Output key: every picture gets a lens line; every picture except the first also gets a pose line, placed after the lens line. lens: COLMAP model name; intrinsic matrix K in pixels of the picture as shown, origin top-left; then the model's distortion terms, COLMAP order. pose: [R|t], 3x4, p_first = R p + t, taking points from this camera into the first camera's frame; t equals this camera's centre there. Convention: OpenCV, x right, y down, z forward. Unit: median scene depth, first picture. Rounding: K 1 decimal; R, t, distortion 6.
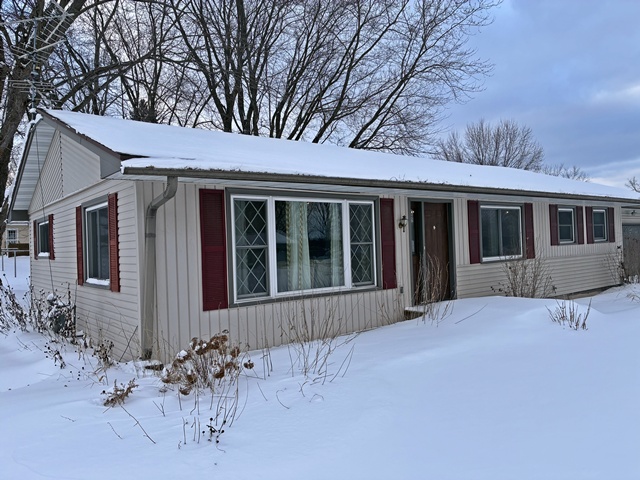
lens RADIAL K [[479.6, 0, 320.0], [0, 479.6, 240.0], [0, 0, 1]] dist [0.064916, -0.075978]
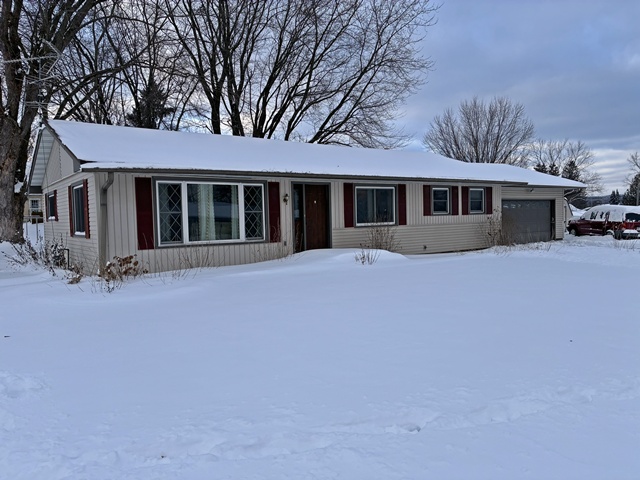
lens RADIAL K [[479.6, 0, 320.0], [0, 479.6, 240.0], [0, 0, 1]] dist [0.064916, -0.075978]
pose [[0.999227, 0.011597, -0.037552, 0.356495], [-0.009419, 0.998290, 0.057684, 0.006481], [0.038156, -0.057286, 0.997628, -0.517663]]
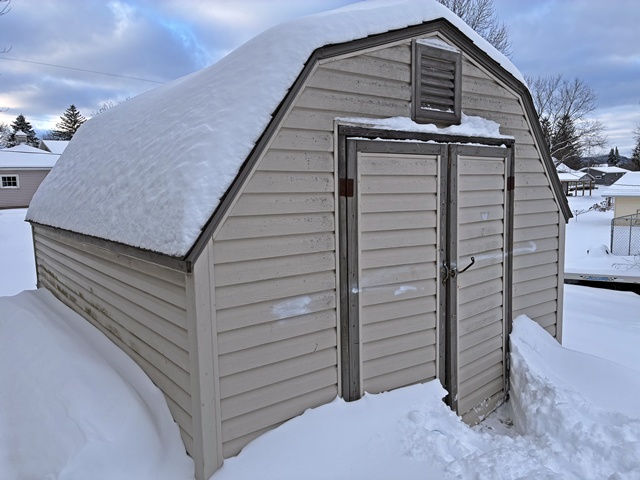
lens RADIAL K [[479.6, 0, 320.0], [0, 479.6, 240.0], [0, 0, 1]] dist [0.064916, -0.075978]
pose [[0.999719, 0.010729, -0.021143, 1.860821], [-0.007771, 0.990775, 0.135294, -0.028266], [0.022399, -0.135091, 0.990580, 2.663937]]
